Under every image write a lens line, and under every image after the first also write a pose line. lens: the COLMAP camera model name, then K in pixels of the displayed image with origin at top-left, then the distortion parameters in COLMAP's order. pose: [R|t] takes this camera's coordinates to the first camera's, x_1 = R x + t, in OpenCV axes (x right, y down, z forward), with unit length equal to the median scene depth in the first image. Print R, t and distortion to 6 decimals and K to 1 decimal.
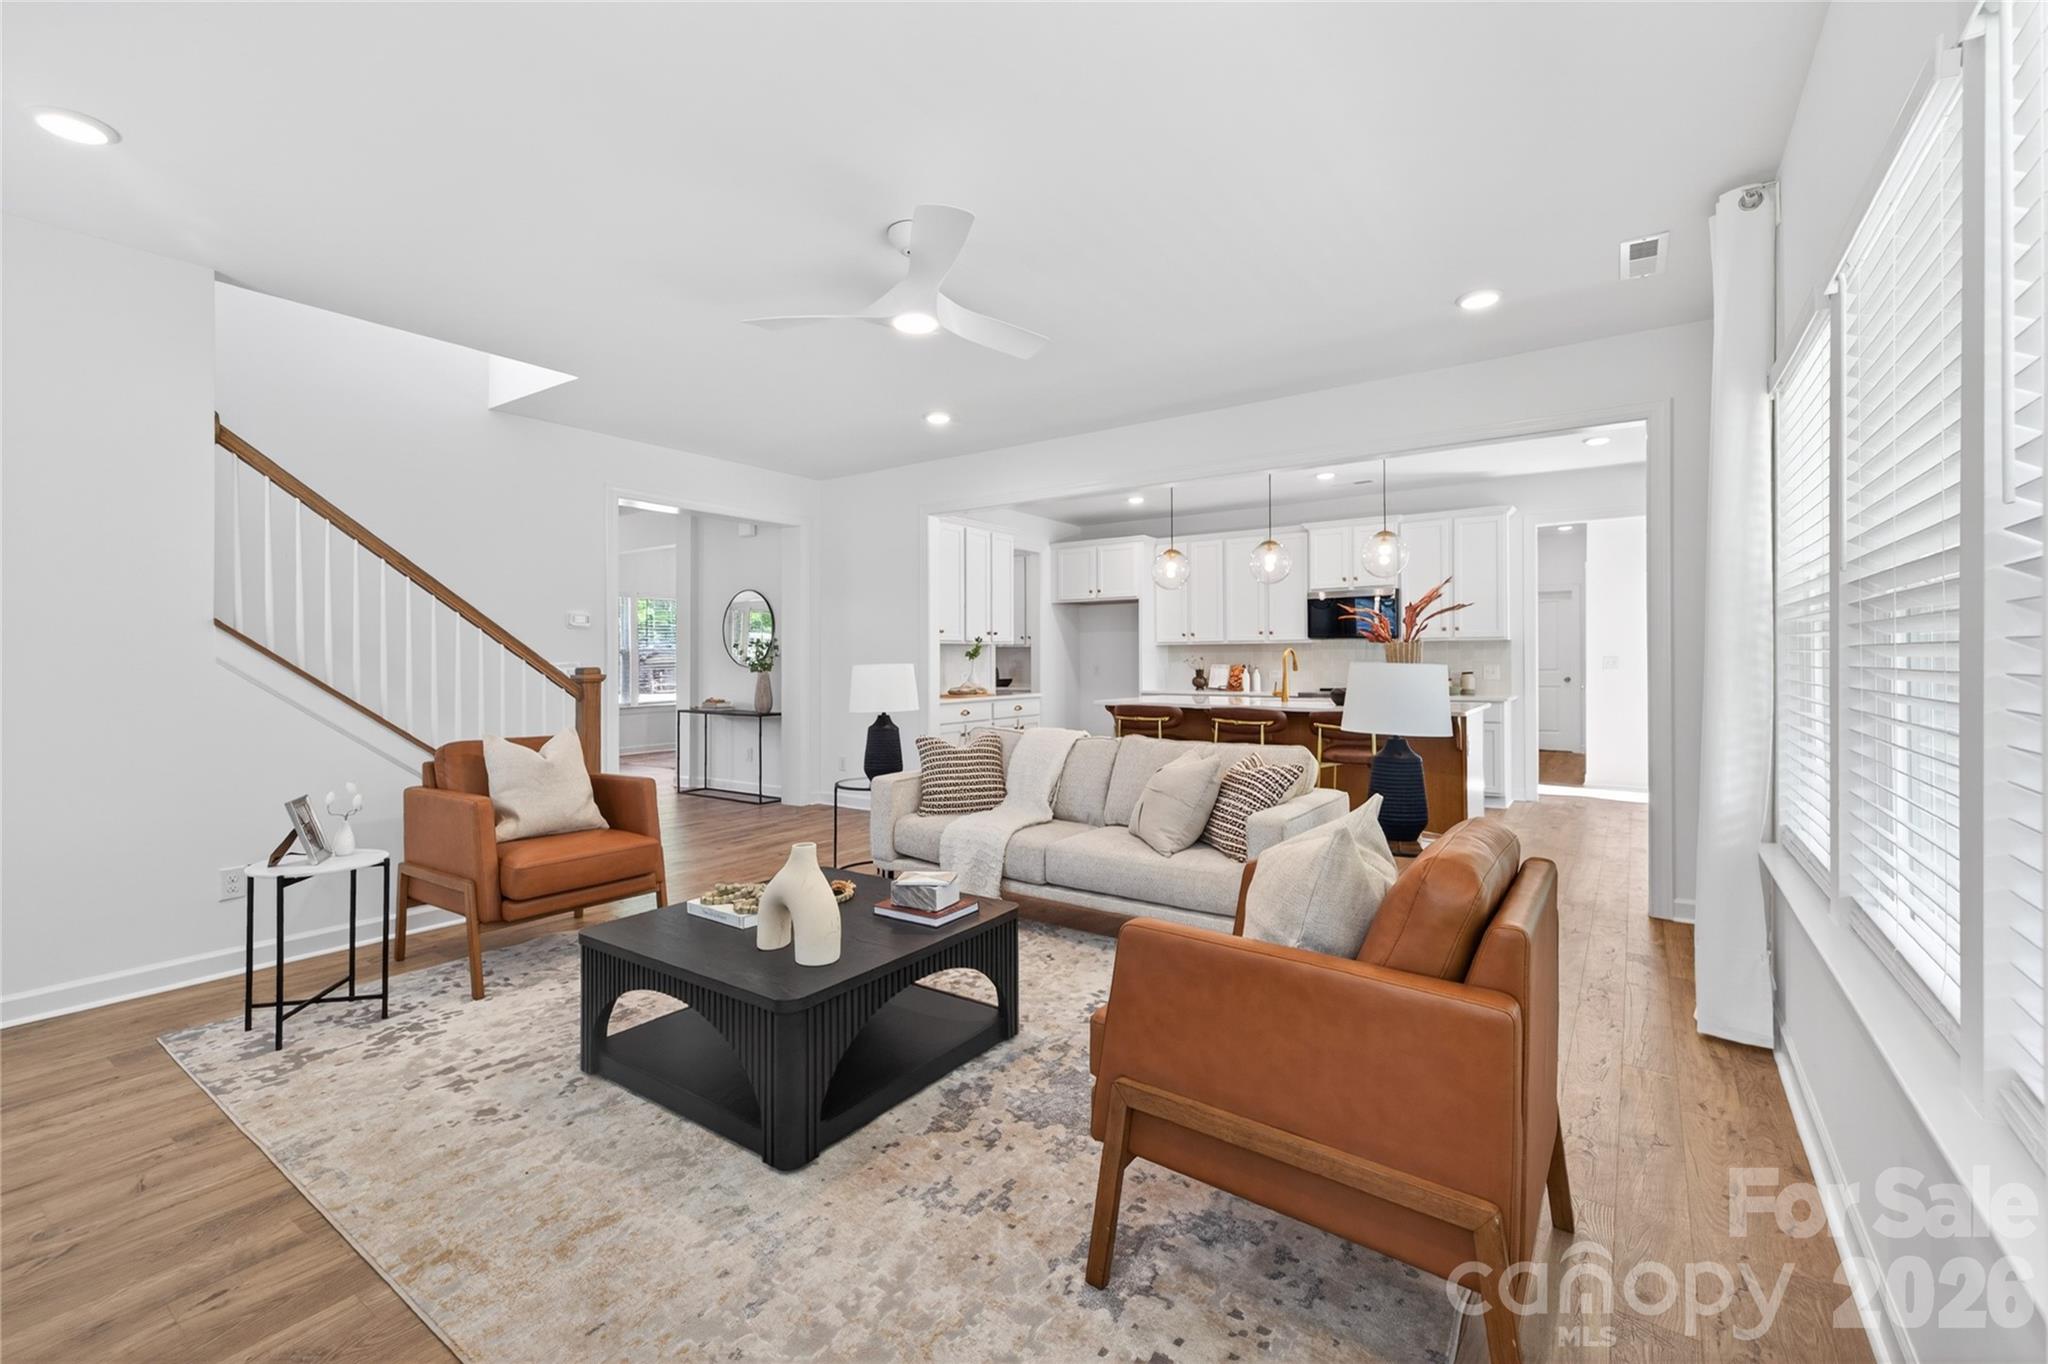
lens RADIAL K [[872.1, 0, 1013.7], [0, 872.1, 664.8], [0, 0, 1]] dist [-0.000368, -0.000112]
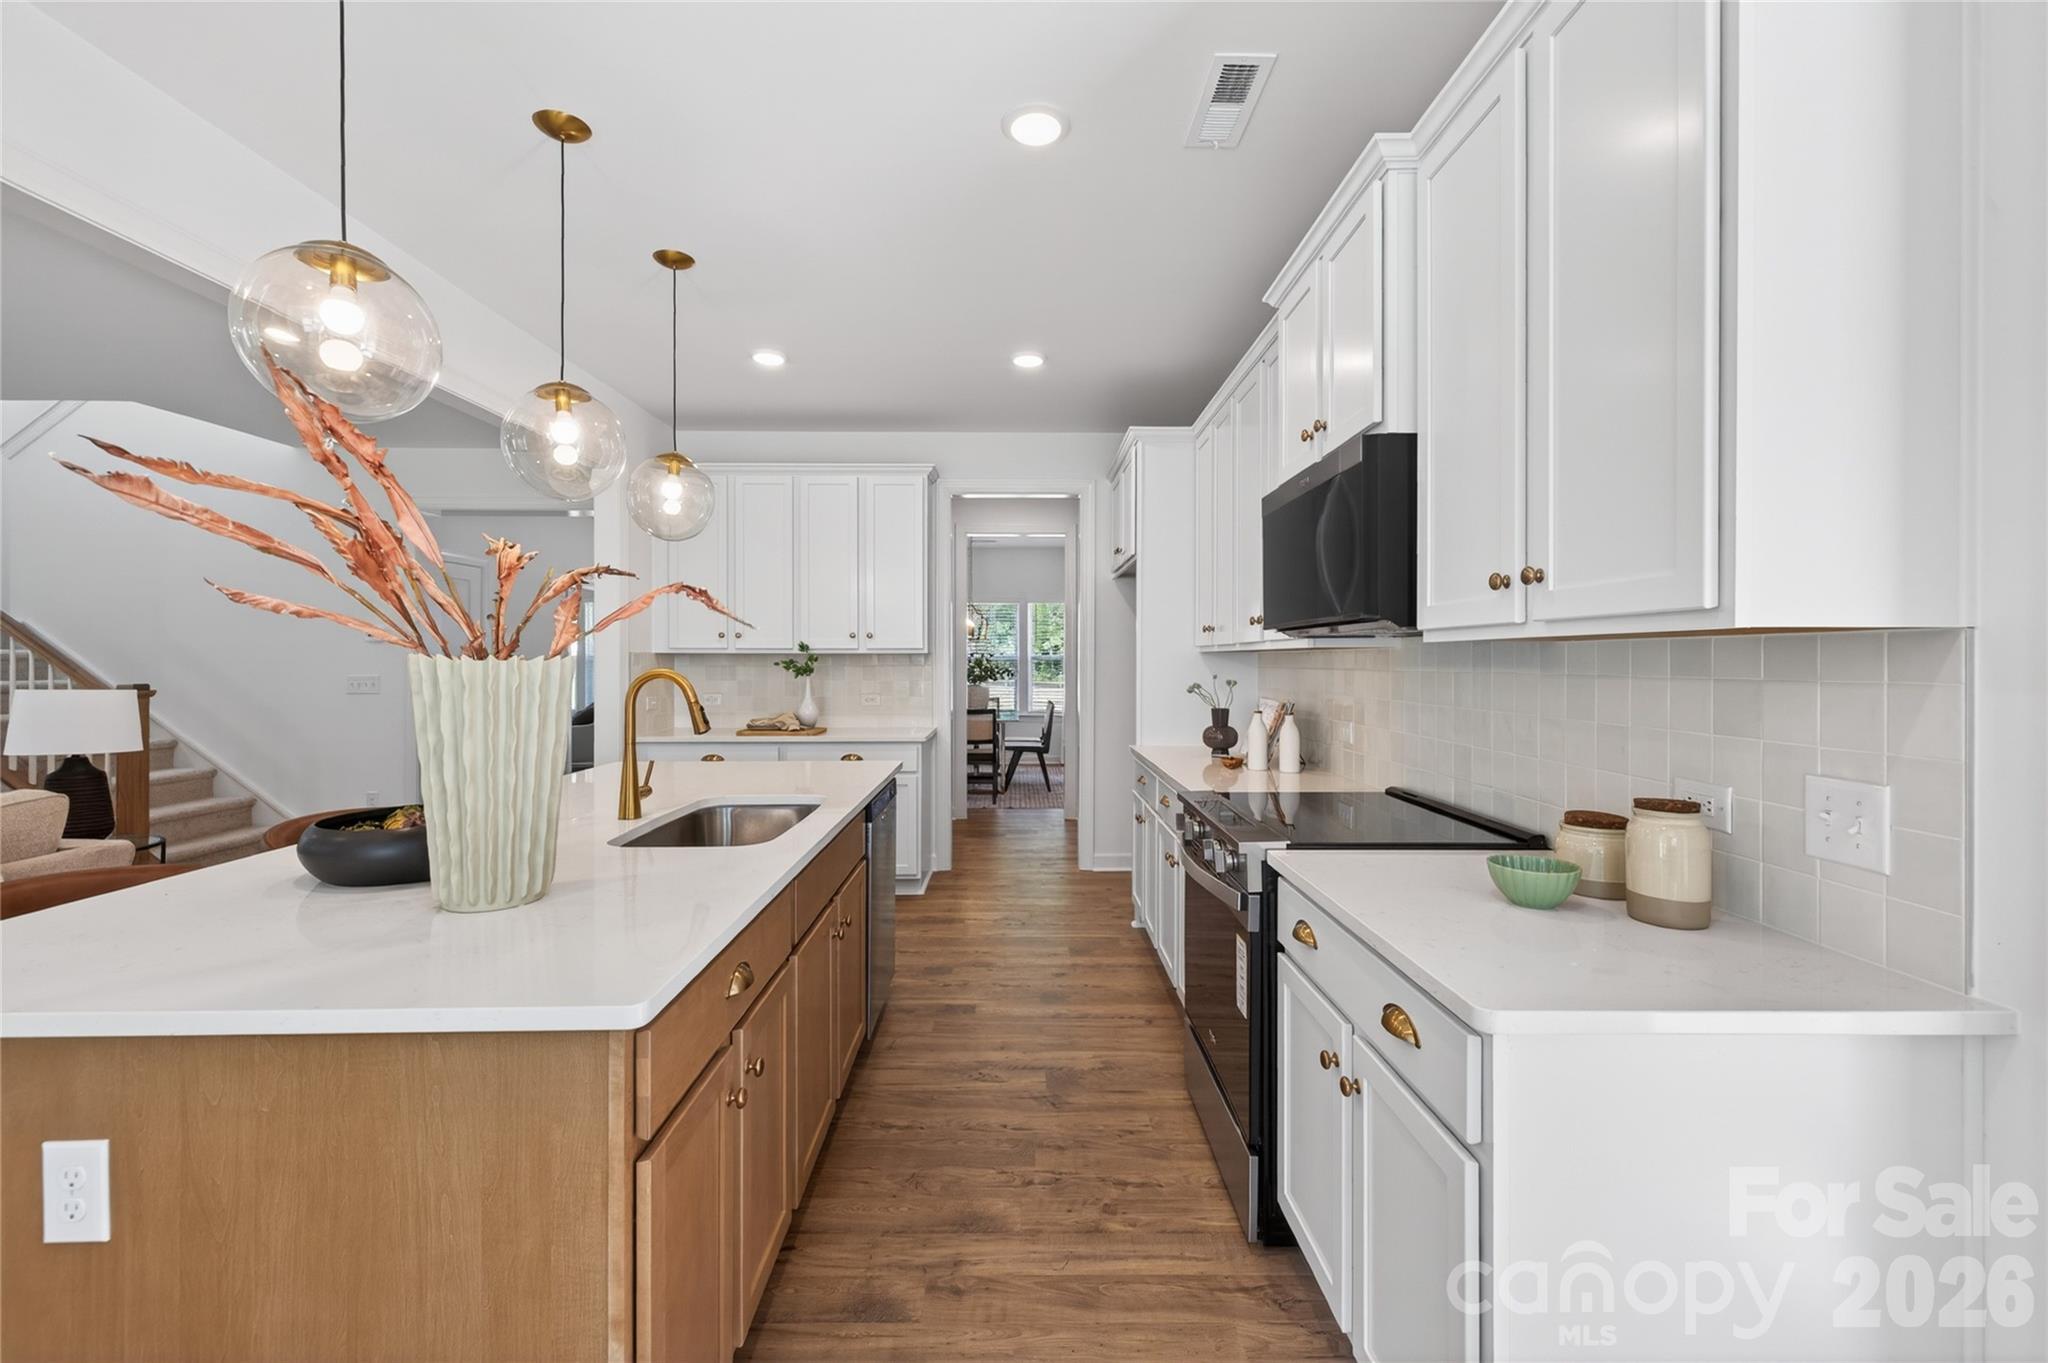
lens RADIAL K [[872.1, 0, 1017.7], [0, 872.1, 665.9], [0, 0, 1]] dist [-0.000368, -0.000112]
pose [[0.579093, 0.009602, -0.815205, 0.522082], [-0.009501, 0.999942, 0.005028, -0.017600], [0.815206, 0.004834, 0.579151, 0.685743]]
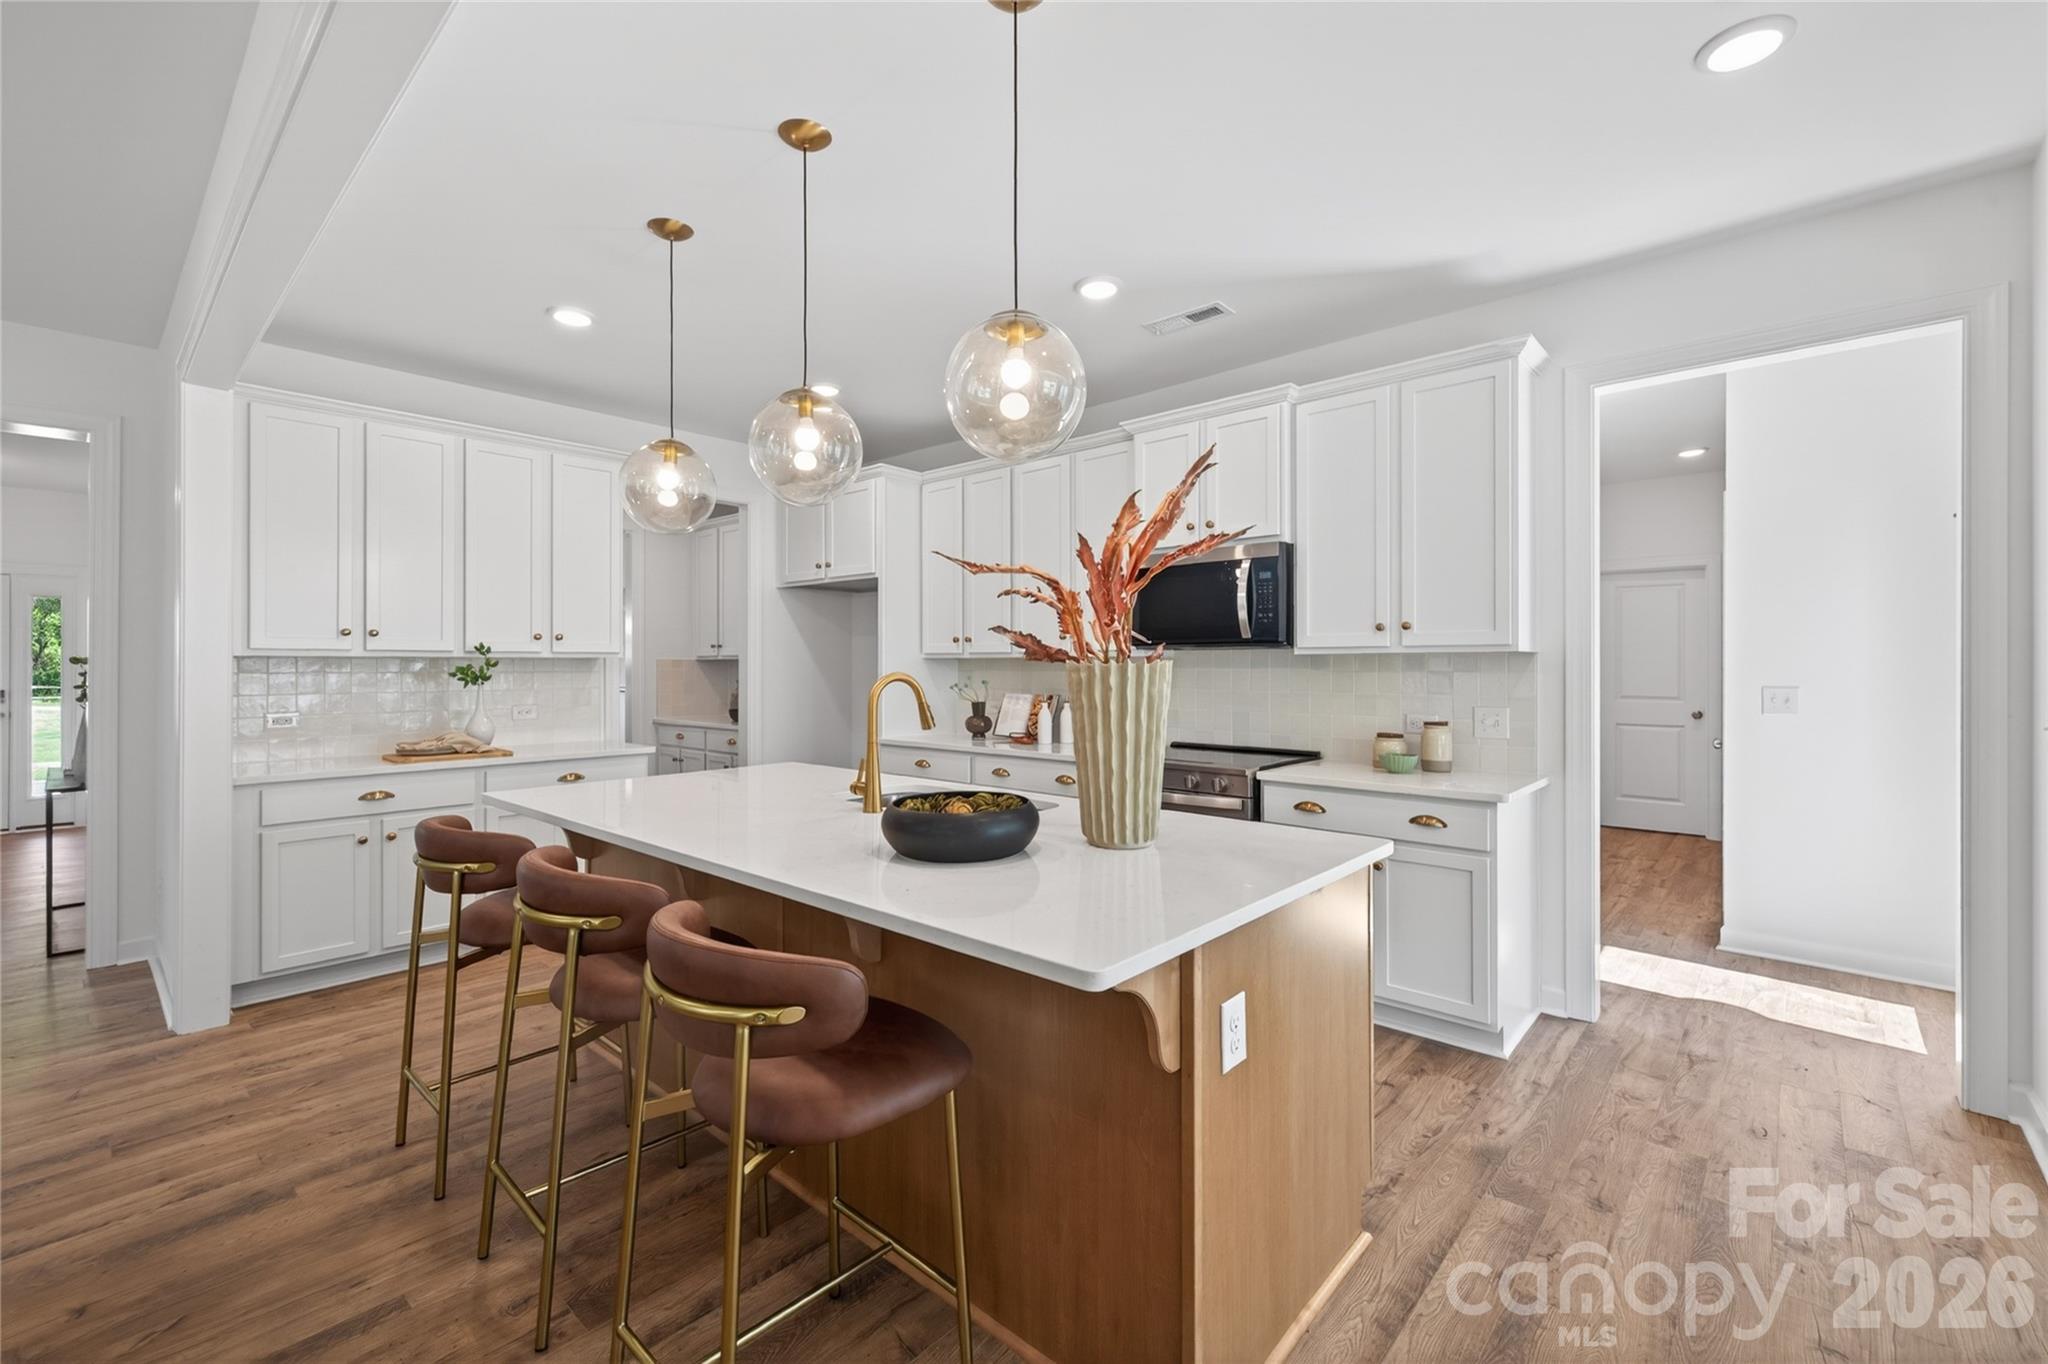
lens RADIAL K [[872.1, 0, 1028.6], [0, 872.1, 679.4], [0, 0, 1]] dist [-0.000368, -0.000112]
pose [[0.994080, 0.005172, -0.108528, 0.314055], [-0.004277, 0.999955, 0.008479, -0.014661], [0.108567, -0.007965, 0.994057, 0.458650]]
